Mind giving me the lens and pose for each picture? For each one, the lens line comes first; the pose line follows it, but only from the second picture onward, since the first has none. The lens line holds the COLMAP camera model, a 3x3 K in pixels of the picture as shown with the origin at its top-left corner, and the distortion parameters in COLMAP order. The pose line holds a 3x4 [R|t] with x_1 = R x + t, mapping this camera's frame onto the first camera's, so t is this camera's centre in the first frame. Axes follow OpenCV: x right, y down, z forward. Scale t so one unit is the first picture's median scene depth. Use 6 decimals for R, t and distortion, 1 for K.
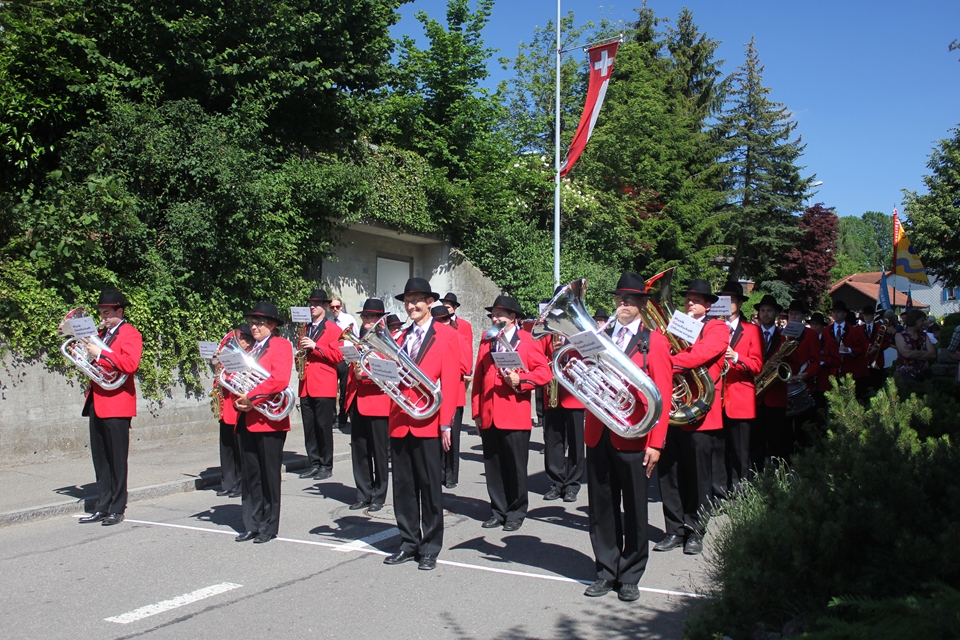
lens RADIAL K [[1027.7, 0, 475.6], [0, 1027.7, 312.4], [0, 0, 1]] dist [-0.153970, 0.297022]
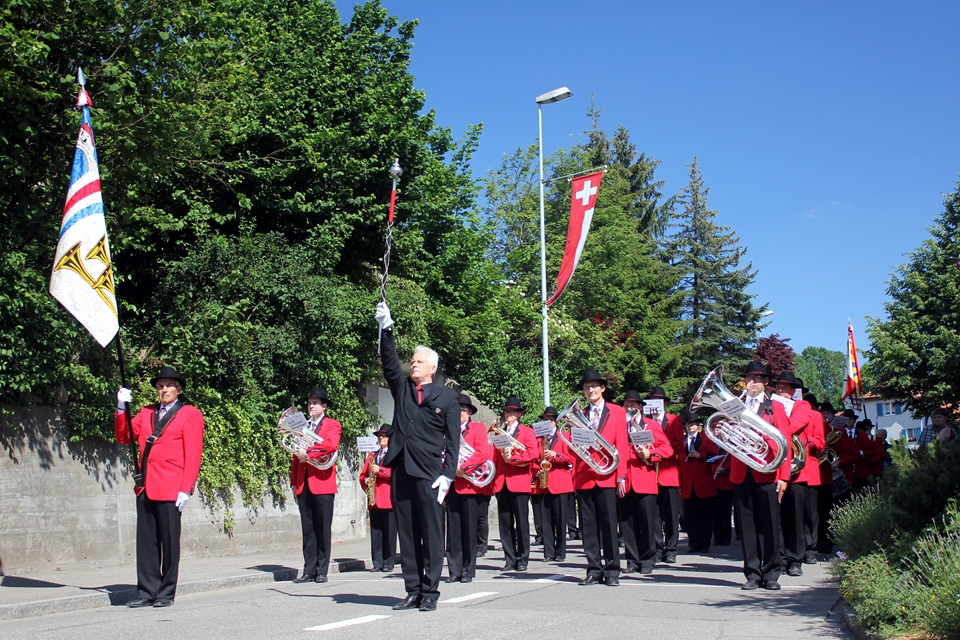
lens RADIAL K [[1242.2, 0, 484.5], [0, 1242.2, 320.5], [0, 0, 1]] dist [-0.083480, 0.109667]
pose [[0.993193, -0.009514, 0.116092, -0.084489], [0.024022, 0.991964, -0.124221, 0.021958], [-0.113977, 0.126164, 0.985440, -0.130769]]
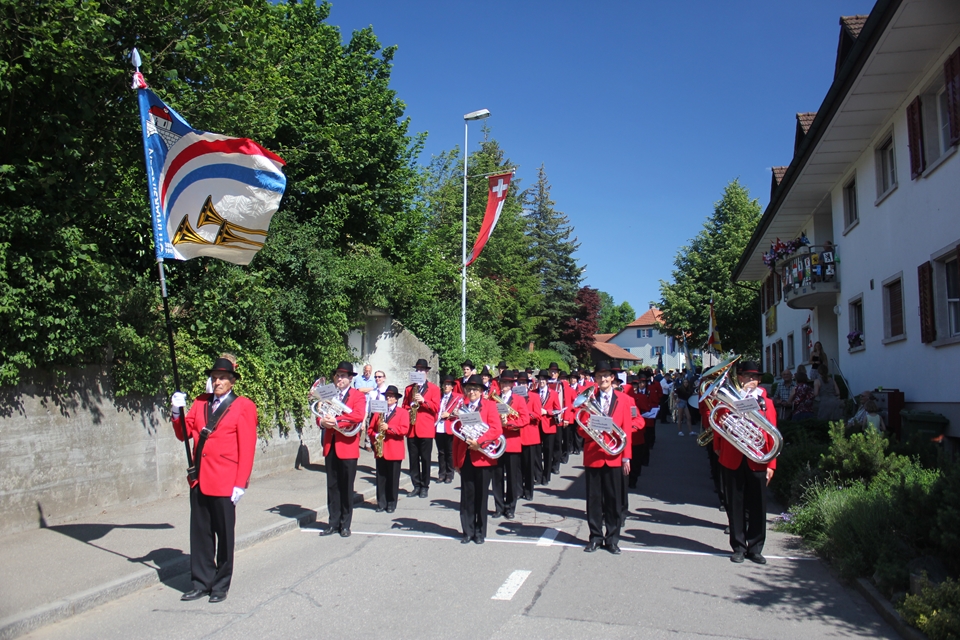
lens RADIAL K [[799.2, 0, 473.8], [0, 799.2, 310.1], [0, 0, 1]] dist [-0.162880, 0.151197]
pose [[0.970699, 0.025206, 0.238974, -0.114359], [-0.010336, 0.997943, -0.063274, -0.007001], [-0.240077, 0.058950, 0.968962, -0.021062]]
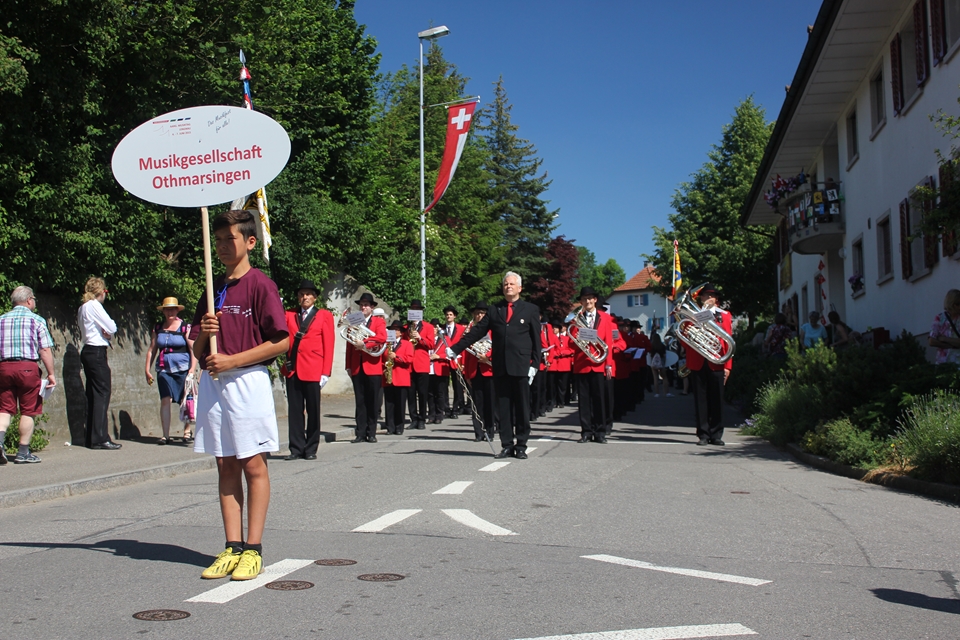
lens RADIAL K [[1153.8, 0, 478.0], [0, 1153.8, 314.5], [0, 0, 1]] dist [-0.089867, 0.147241]
pose [[0.951020, -0.002145, 0.309123, -0.191498], [0.012036, 0.999475, -0.030093, 0.016573], [-0.308896, 0.032340, 0.950546, -0.193189]]
